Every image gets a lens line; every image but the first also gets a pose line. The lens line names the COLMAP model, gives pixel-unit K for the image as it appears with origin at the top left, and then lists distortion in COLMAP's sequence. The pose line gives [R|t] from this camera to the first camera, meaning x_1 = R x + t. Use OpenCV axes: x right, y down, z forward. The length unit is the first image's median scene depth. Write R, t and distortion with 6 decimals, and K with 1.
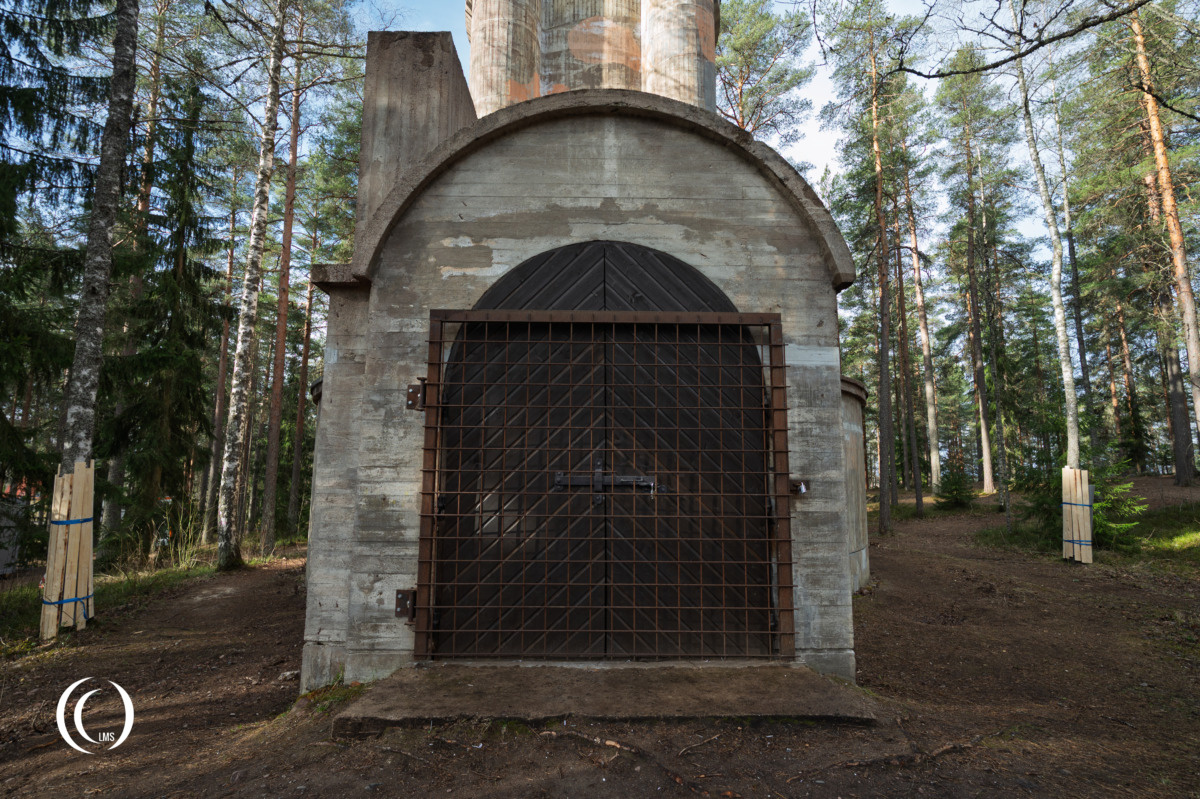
lens RADIAL K [[558.8, 0, 600.0], [0, 558.8, 399.5], [0, 0, 1]] dist [-0.003064, -0.000390]
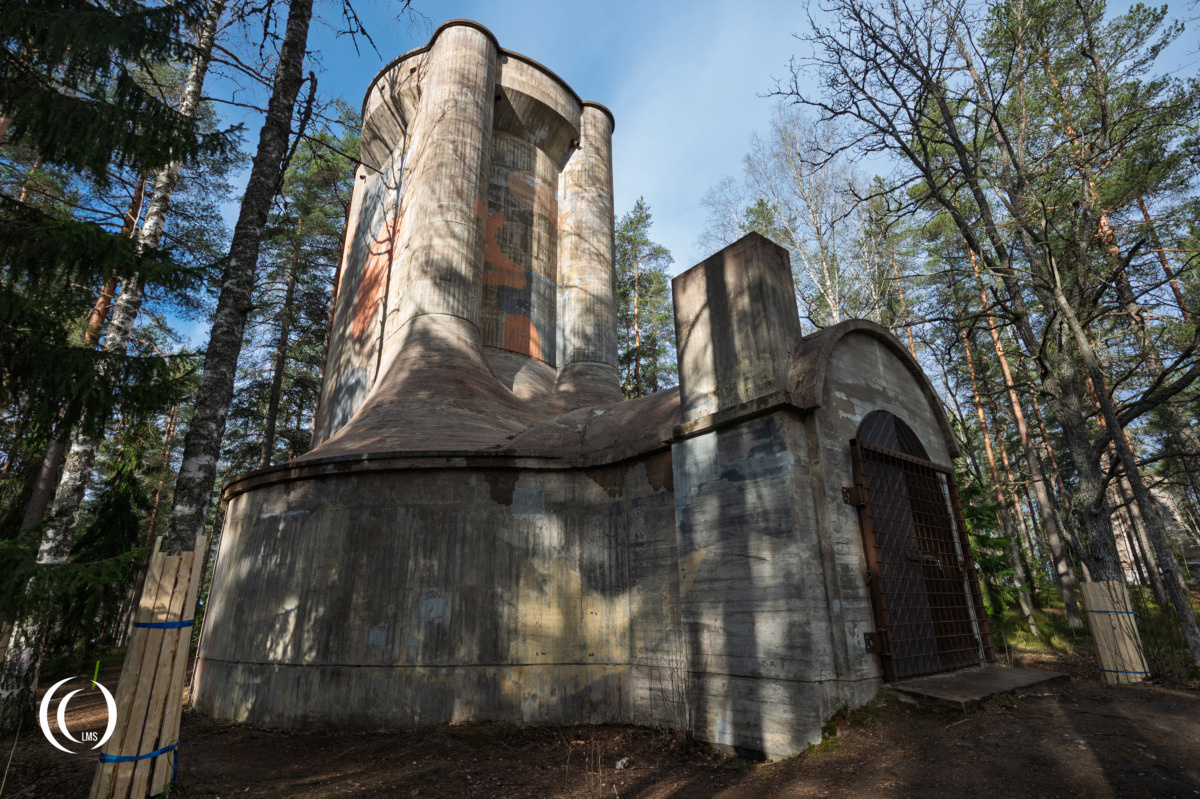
lens RADIAL K [[573.0, 0, 600.0], [0, 573.0, 399.5], [0, 0, 1]] dist [-0.003570, 0.000708]
pose [[0.794447, 0.192187, 0.576124, -1.661019], [-0.066056, 0.970327, -0.232599, 0.135852], [-0.603731, 0.146731, 0.783568, 0.170152]]
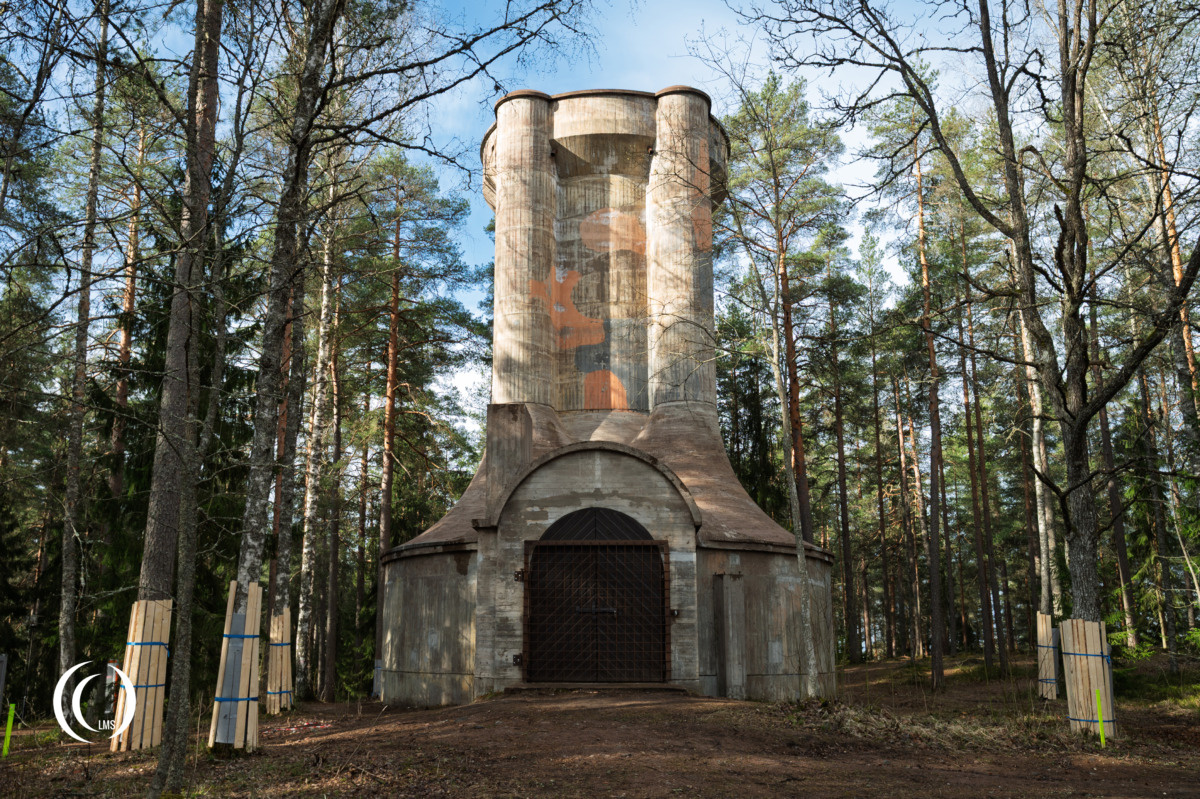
lens RADIAL K [[957.9, 0, 569.5], [0, 957.9, 437.6], [0, 0, 1]] dist [0.007792, 0.001210]
pose [[0.996762, -0.018946, -0.078146, 0.217392], [0.012713, 0.996754, -0.079493, -0.256972], [0.079398, 0.078242, 0.993768, -3.003985]]
